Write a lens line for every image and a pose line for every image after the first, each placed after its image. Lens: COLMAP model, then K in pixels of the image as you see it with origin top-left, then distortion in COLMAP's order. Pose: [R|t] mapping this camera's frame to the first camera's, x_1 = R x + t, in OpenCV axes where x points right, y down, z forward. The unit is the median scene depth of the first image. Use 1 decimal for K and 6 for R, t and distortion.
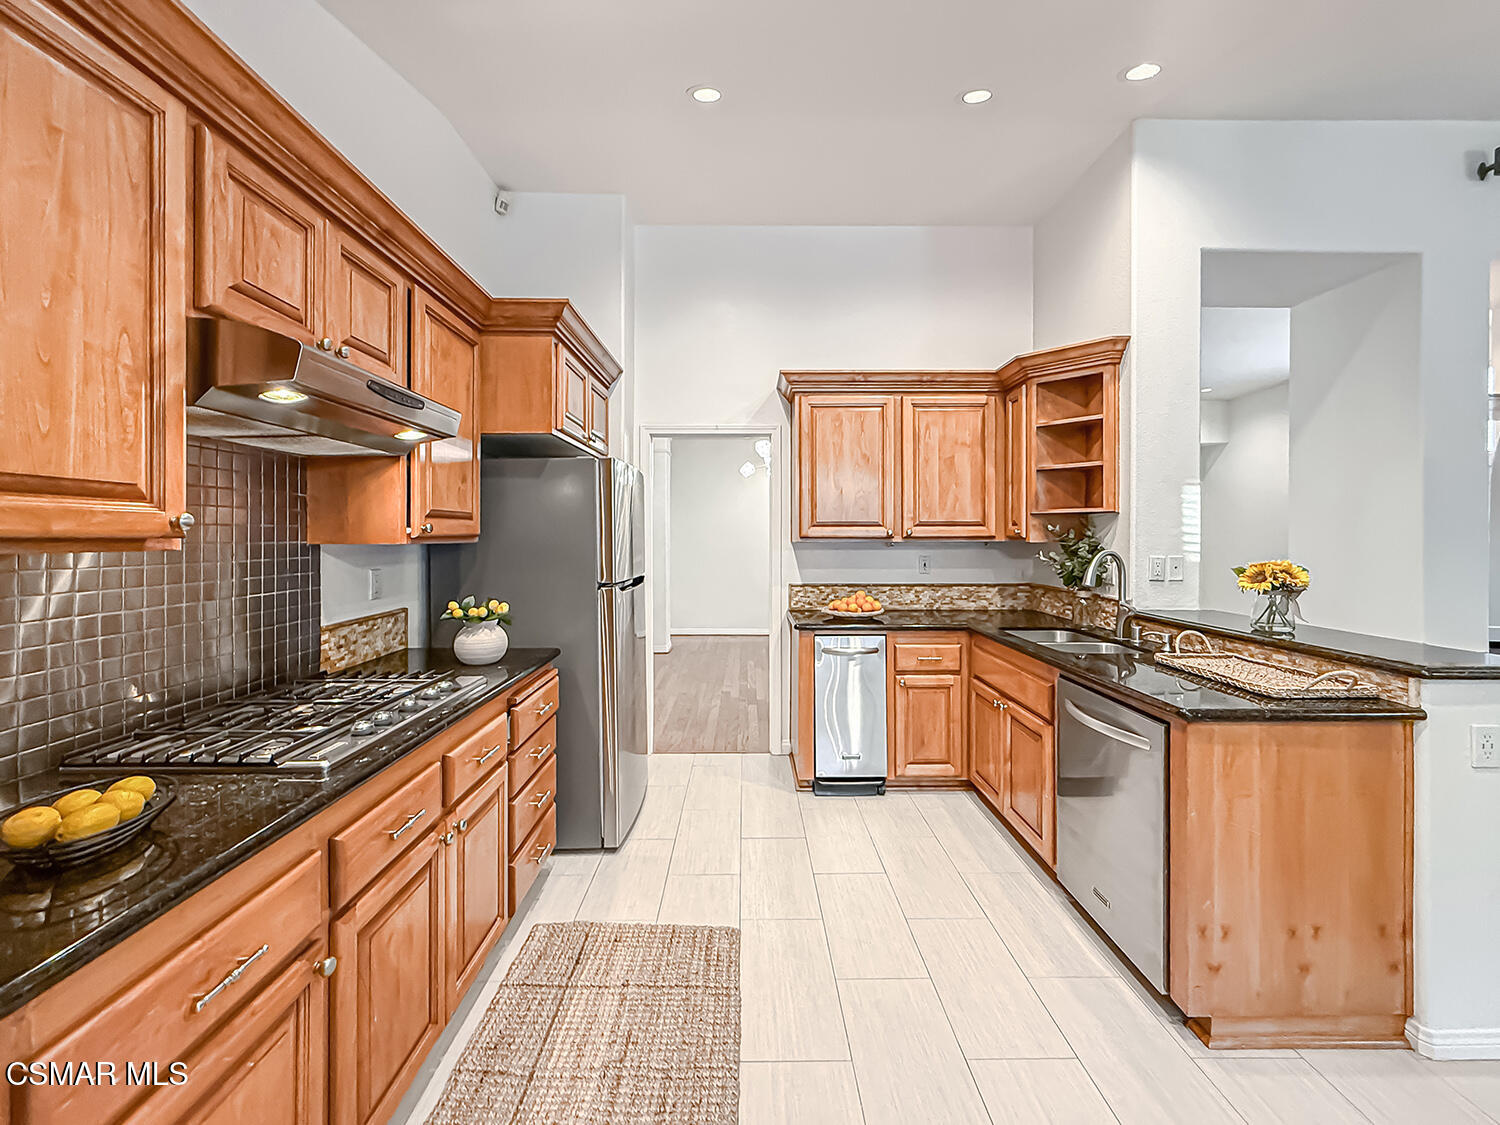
lens RADIAL K [[611.2, 0, 757.2], [0, 611.2, 532.5], [0, 0, 1]] dist [0.001484, -0.000227]
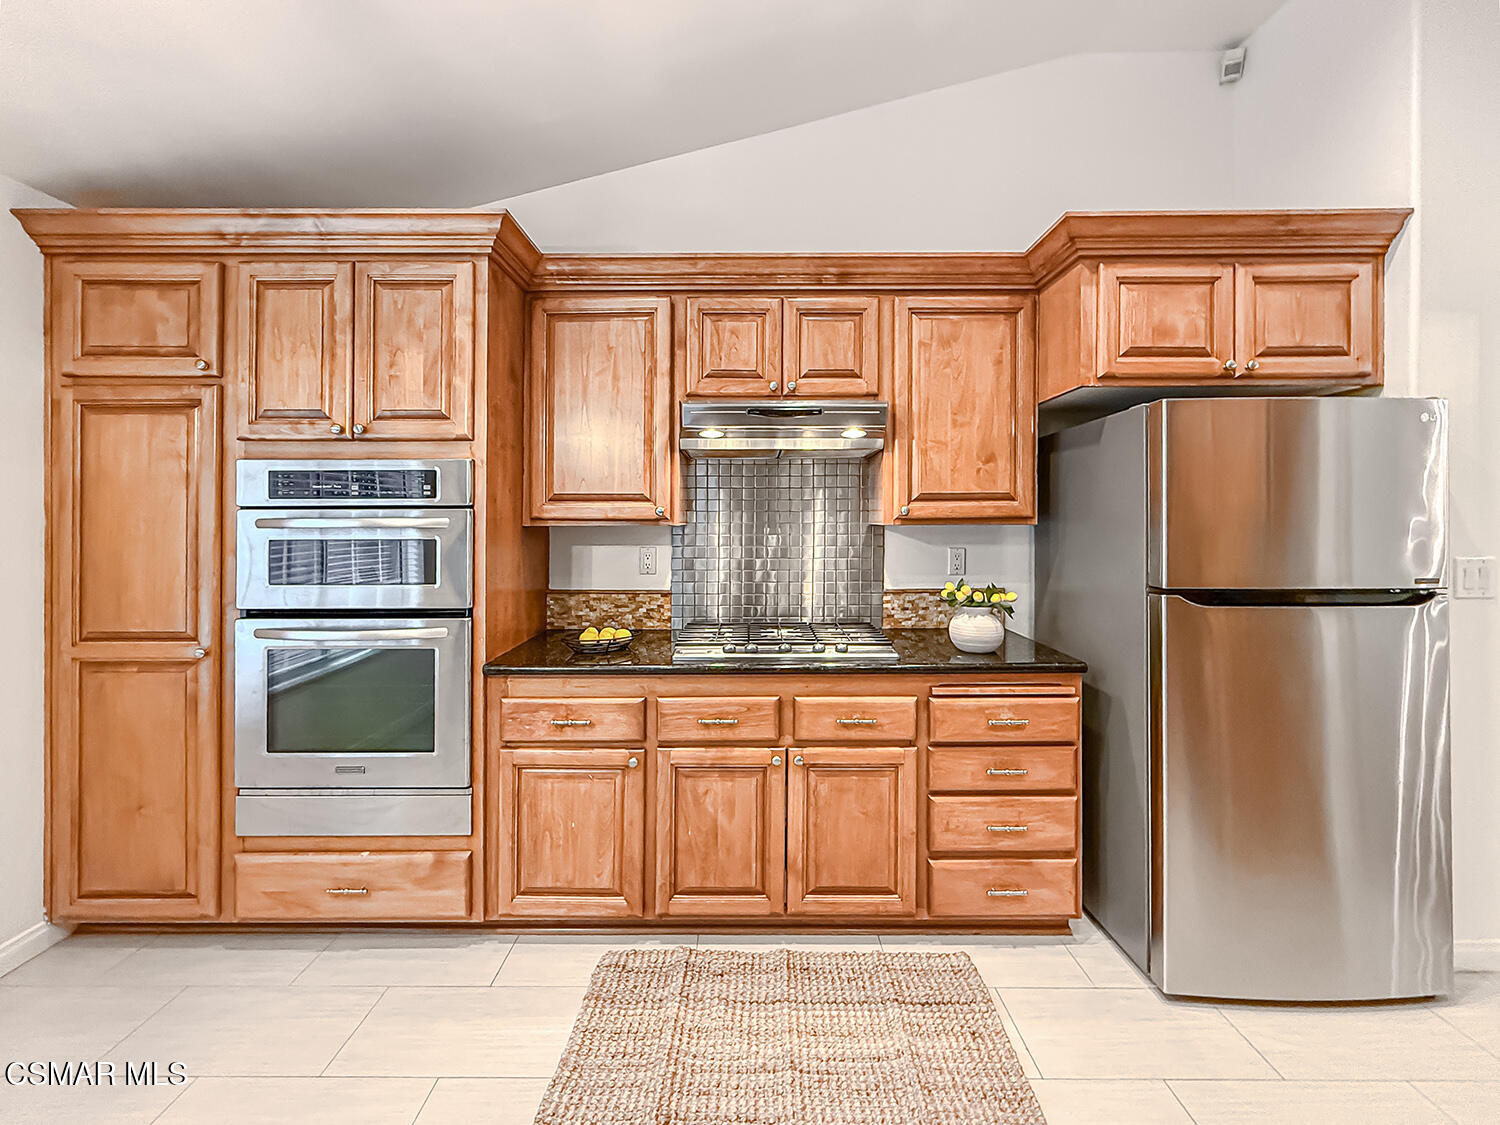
lens RADIAL K [[611.2, 0, 755.4], [0, 611.2, 520.3], [0, 0, 1]] dist [0.001484, -0.000227]
pose [[-0.028350, 0.004952, -0.999586, 0.570805], [0.003221, 0.999983, 0.004863, 0.001739], [0.999593, -0.003081, -0.028366, 0.757612]]
